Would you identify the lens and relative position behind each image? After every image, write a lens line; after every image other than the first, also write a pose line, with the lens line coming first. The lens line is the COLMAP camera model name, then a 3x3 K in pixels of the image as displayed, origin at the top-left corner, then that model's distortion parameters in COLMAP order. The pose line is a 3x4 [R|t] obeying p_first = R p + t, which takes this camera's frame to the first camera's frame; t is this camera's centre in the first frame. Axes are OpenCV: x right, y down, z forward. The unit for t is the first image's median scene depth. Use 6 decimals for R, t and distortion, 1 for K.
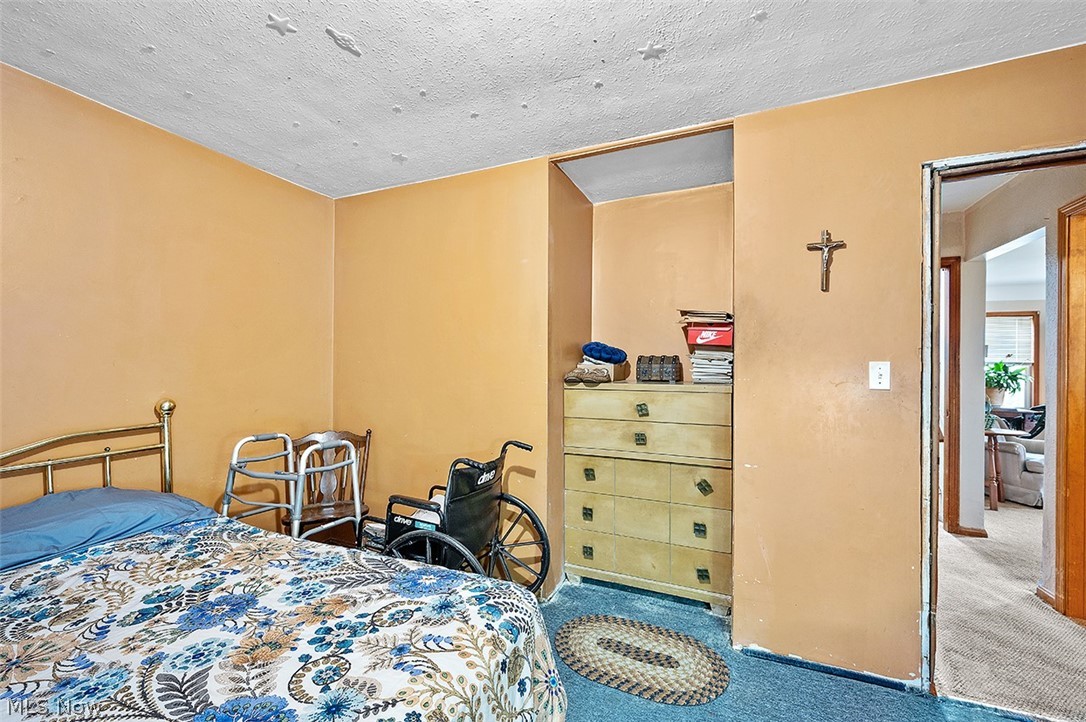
lens RADIAL K [[436.6, 0, 543.6], [0, 436.6, 363.2], [0, 0, 1]] dist [0.000102, 0.000064]
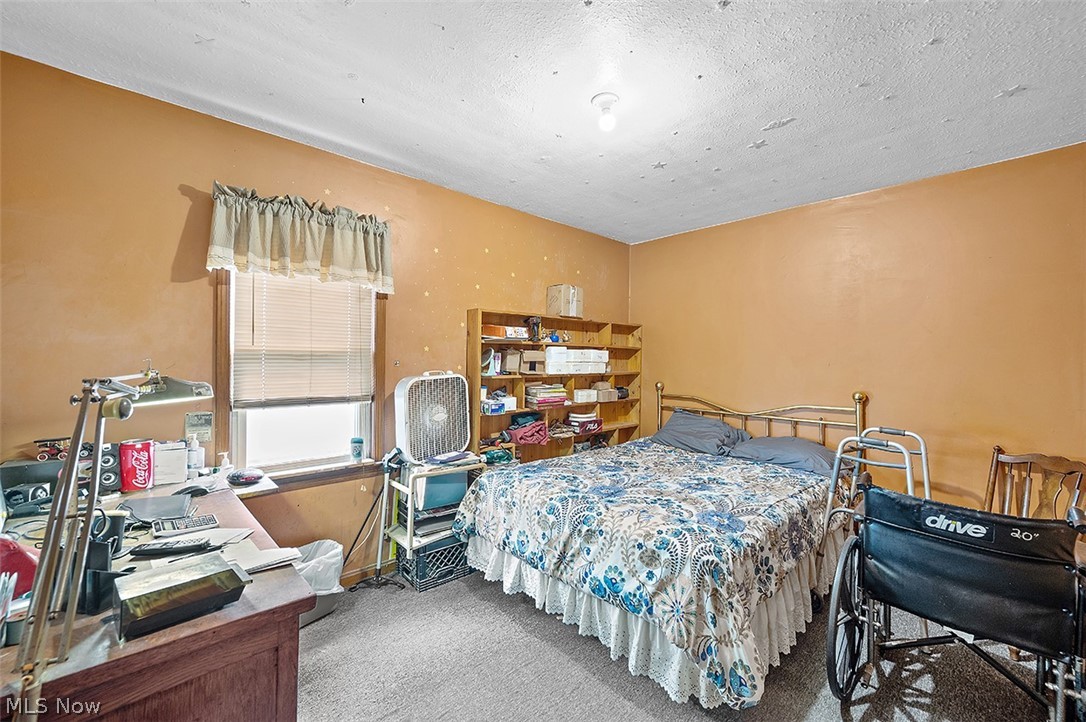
lens RADIAL K [[436.6, 0, 543.4], [0, 436.6, 361.9], [0, 0, 1]] dist [0.000102, 0.000064]
pose [[-0.399100, -0.002000, -0.916905, 1.479825], [-0.012250, 0.999920, 0.003151, -0.001480], [0.916826, 0.012490, -0.399093, 1.243008]]
